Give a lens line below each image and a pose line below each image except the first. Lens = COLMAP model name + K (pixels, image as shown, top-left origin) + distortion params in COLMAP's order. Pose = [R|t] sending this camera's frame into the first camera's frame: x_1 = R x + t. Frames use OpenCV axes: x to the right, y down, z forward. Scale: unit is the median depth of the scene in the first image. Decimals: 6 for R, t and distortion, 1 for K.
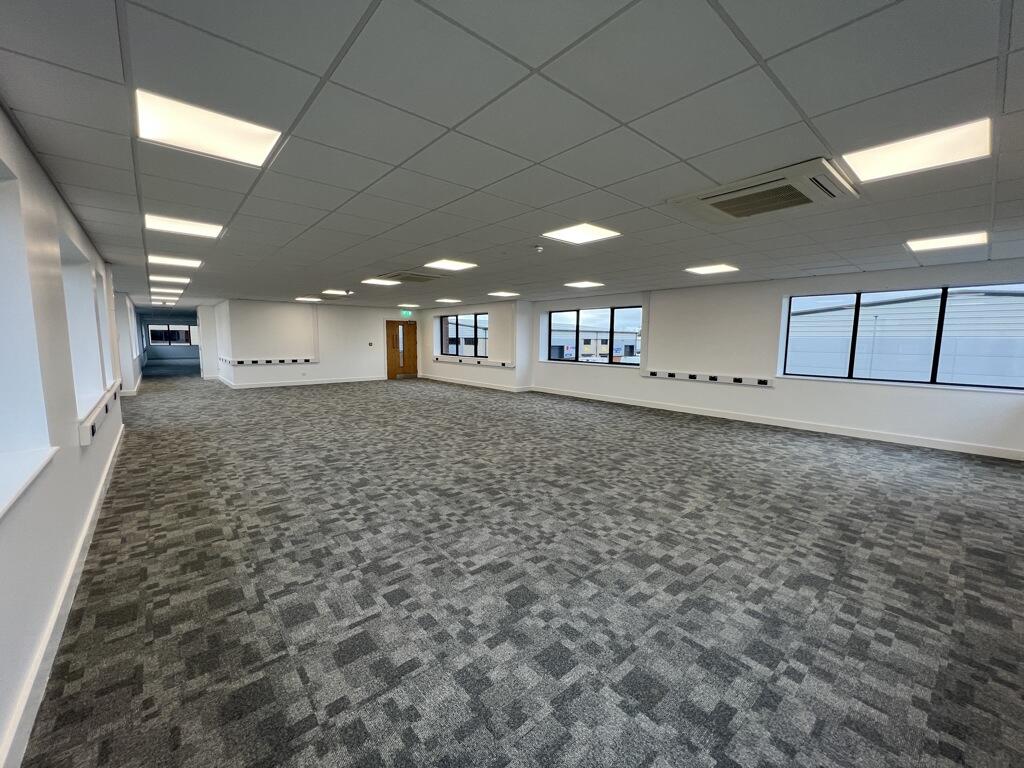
lens RADIAL K [[409.0, 0, 506.0], [0, 409.0, 383.4], [0, 0, 1]] dist [0.000814, 0.001279]
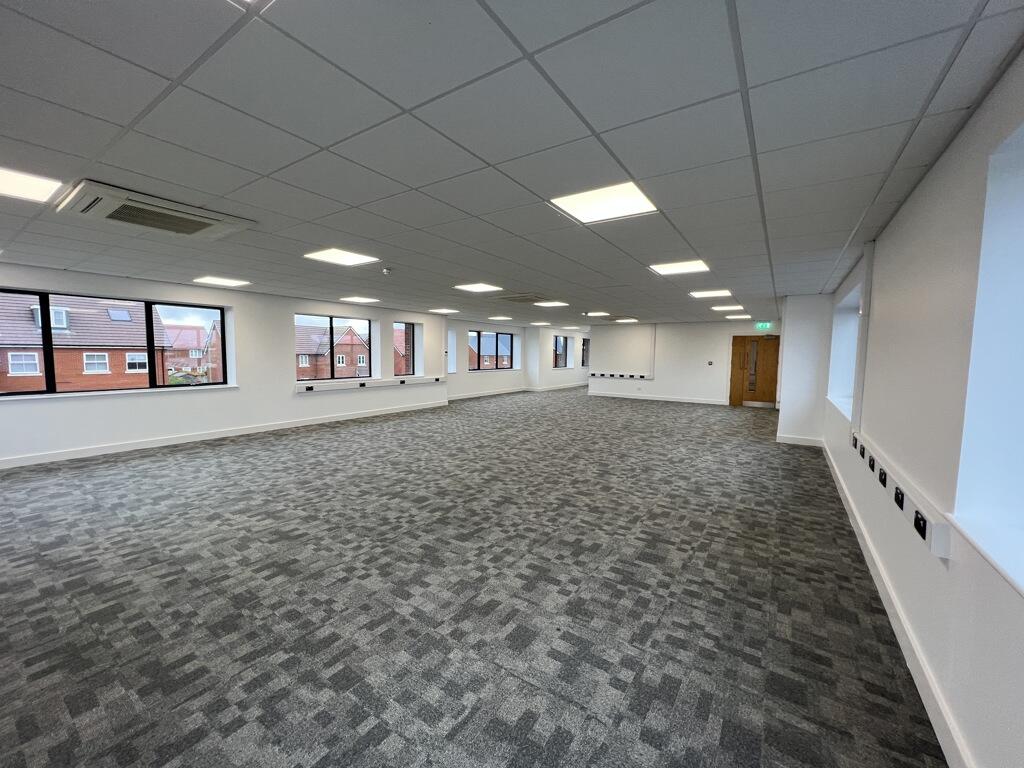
lens RADIAL K [[409.0, 0, 520.1], [0, 409.0, 377.4], [0, 0, 1]] dist [0.000814, 0.001279]
pose [[0.268297, 0.049254, -0.962076, 1.453146], [-0.110346, 0.993690, 0.020100, -0.127347], [0.956995, 0.100768, 0.272039, 1.240881]]
